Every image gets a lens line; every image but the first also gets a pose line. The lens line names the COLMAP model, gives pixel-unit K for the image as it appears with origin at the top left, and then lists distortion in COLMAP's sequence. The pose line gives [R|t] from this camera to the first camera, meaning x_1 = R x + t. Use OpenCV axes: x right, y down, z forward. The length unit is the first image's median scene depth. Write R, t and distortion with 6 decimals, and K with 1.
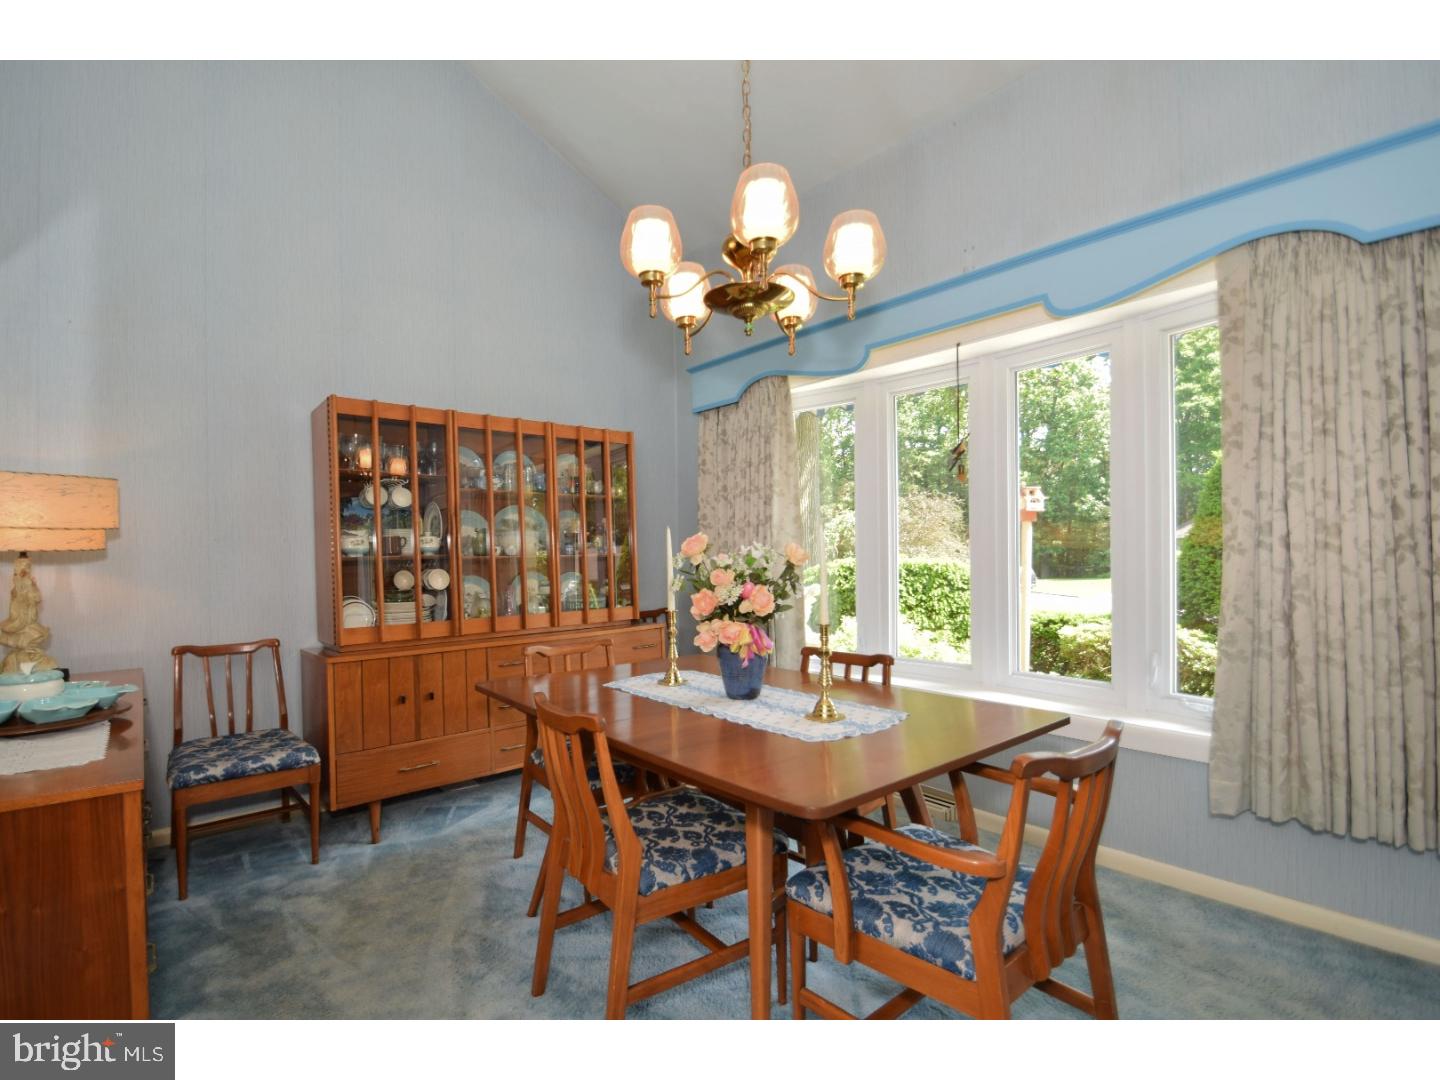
lens RADIAL K [[681.6, 0, 720.4], [0, 681.6, 565.5], [0, 0, 1]] dist [0.000387, -0.000053]
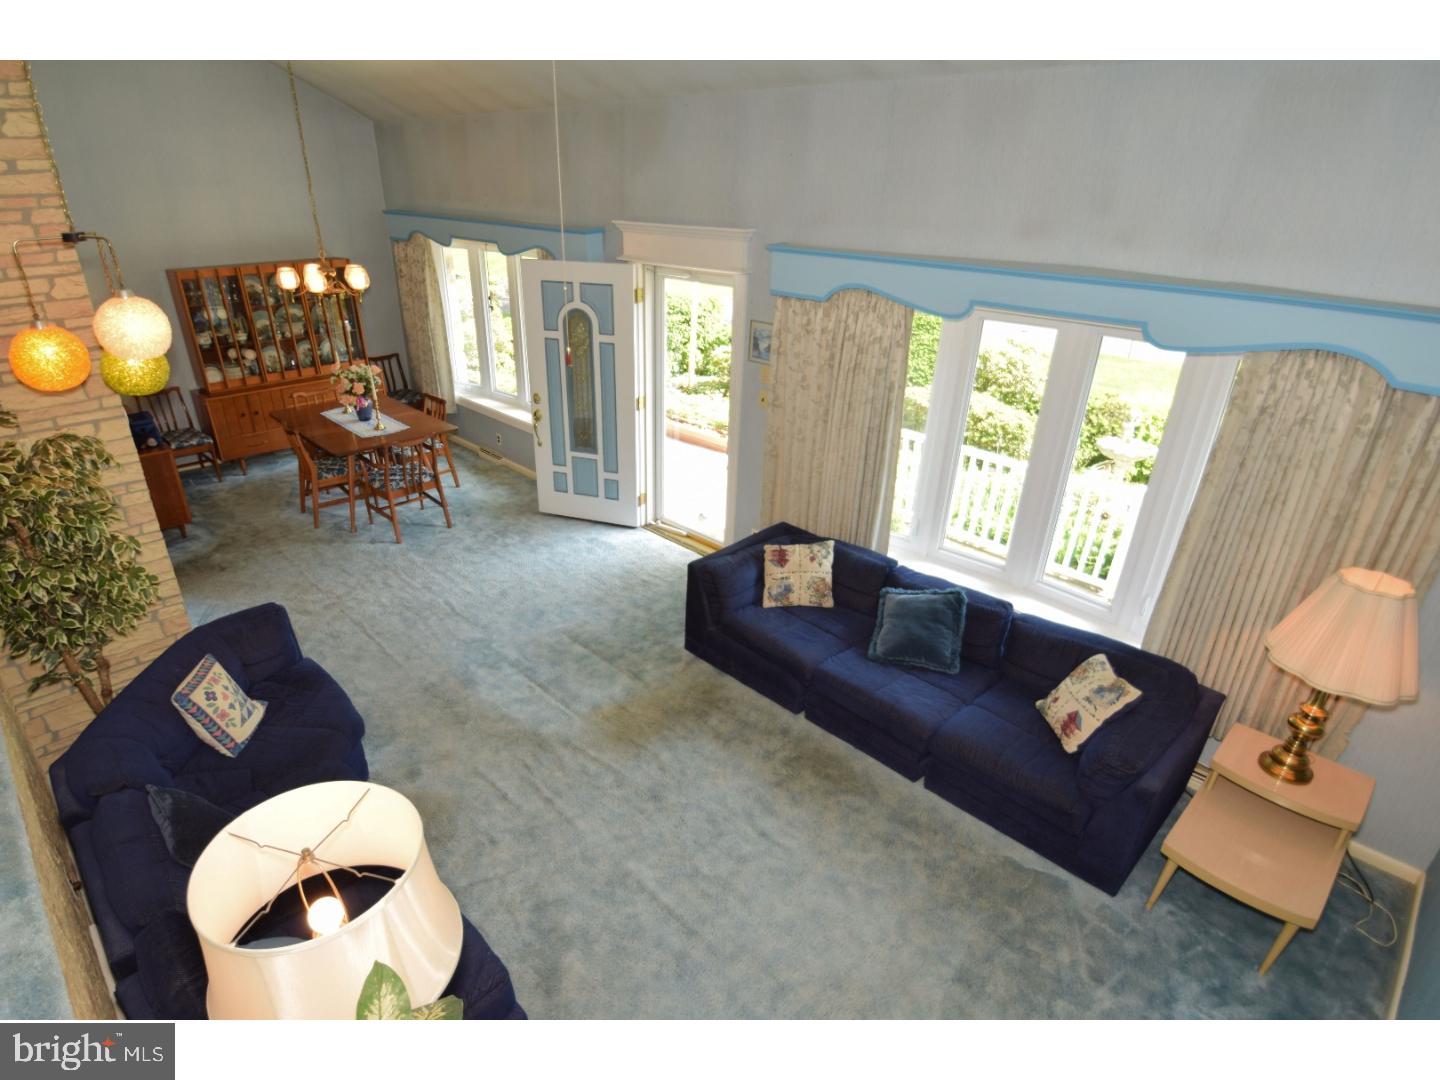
lens RADIAL K [[778.5, 0, 720.0], [0, 778.5, 540.0], [0, 0, 1]] dist [-0.001200, -0.000363]
pose [[0.997703, -0.011432, 0.066775, 0.899723], [-0.017054, 0.911536, 0.410866, -0.494416], [-0.065565, -0.411061, 0.909247, -1.561136]]
